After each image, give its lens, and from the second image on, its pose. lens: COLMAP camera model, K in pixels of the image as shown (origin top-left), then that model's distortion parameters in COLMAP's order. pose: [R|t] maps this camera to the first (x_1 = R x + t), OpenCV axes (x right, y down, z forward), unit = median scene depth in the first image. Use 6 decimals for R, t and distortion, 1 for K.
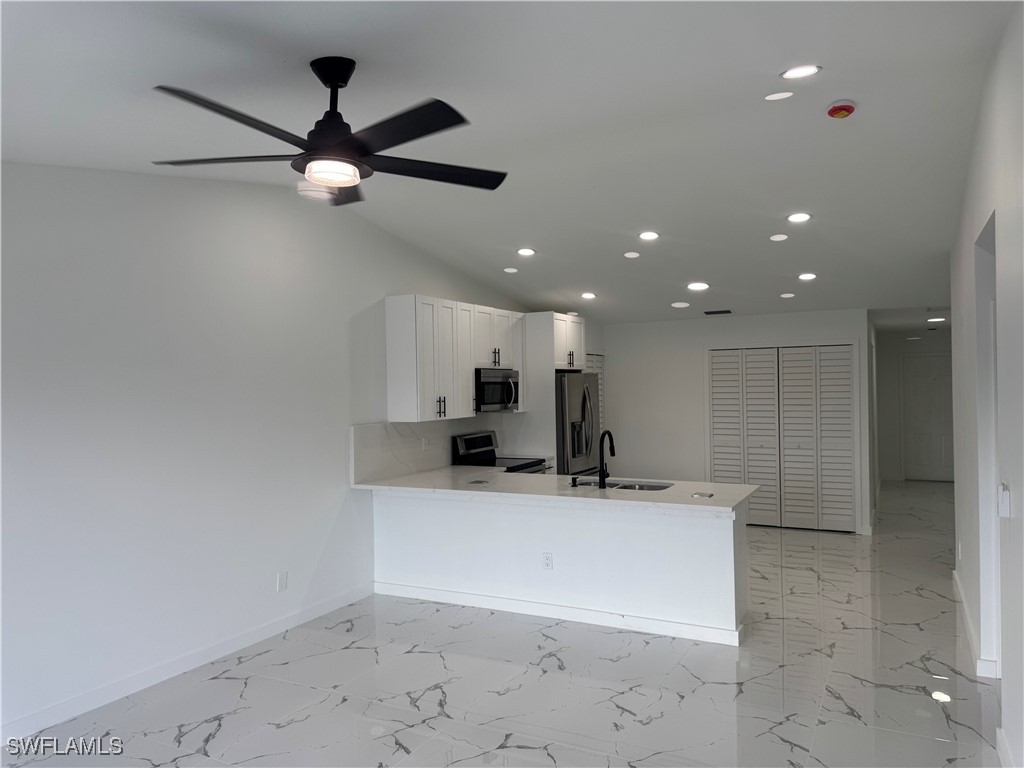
lens RADIAL K [[713.3, 0, 512.0], [0, 713.3, 384.0], [0, 0, 1]] dist [0.113221, -0.154863]
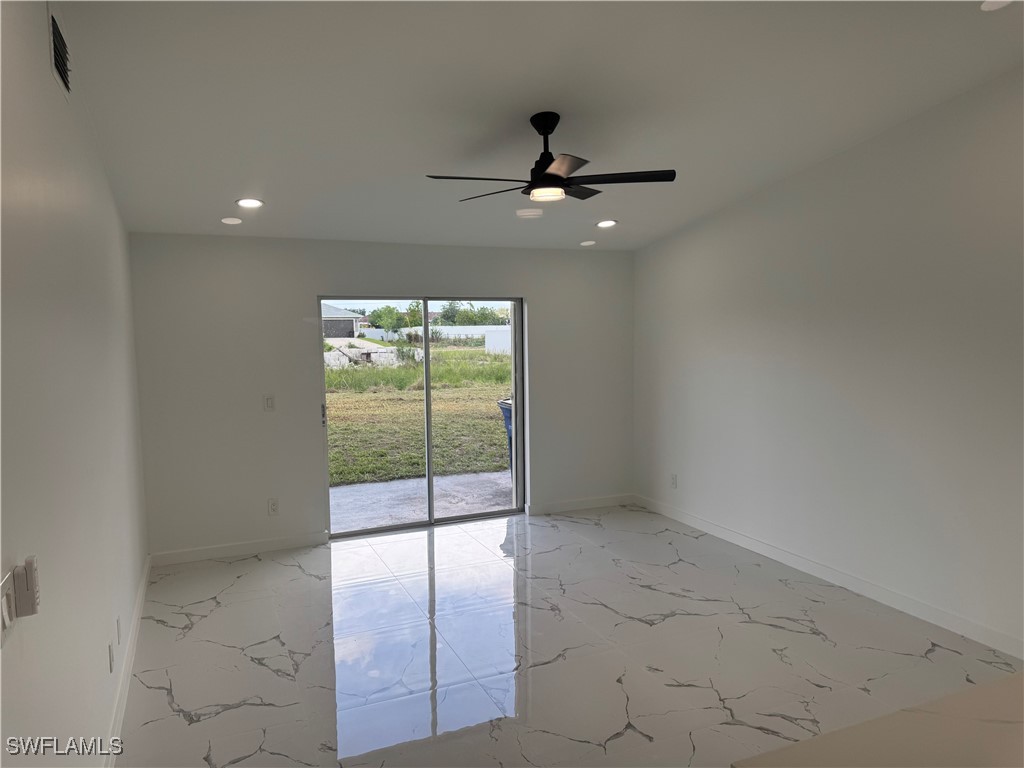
lens RADIAL K [[713.3, 0, 512.0], [0, 713.3, 384.0], [0, 0, 1]] dist [0.113221, -0.154863]
pose [[-0.620292, 0.091338, -0.779035, 0.418831], [0.028034, 0.995144, 0.094355, -0.017024], [0.783870, 0.036688, -0.619840, 0.786306]]
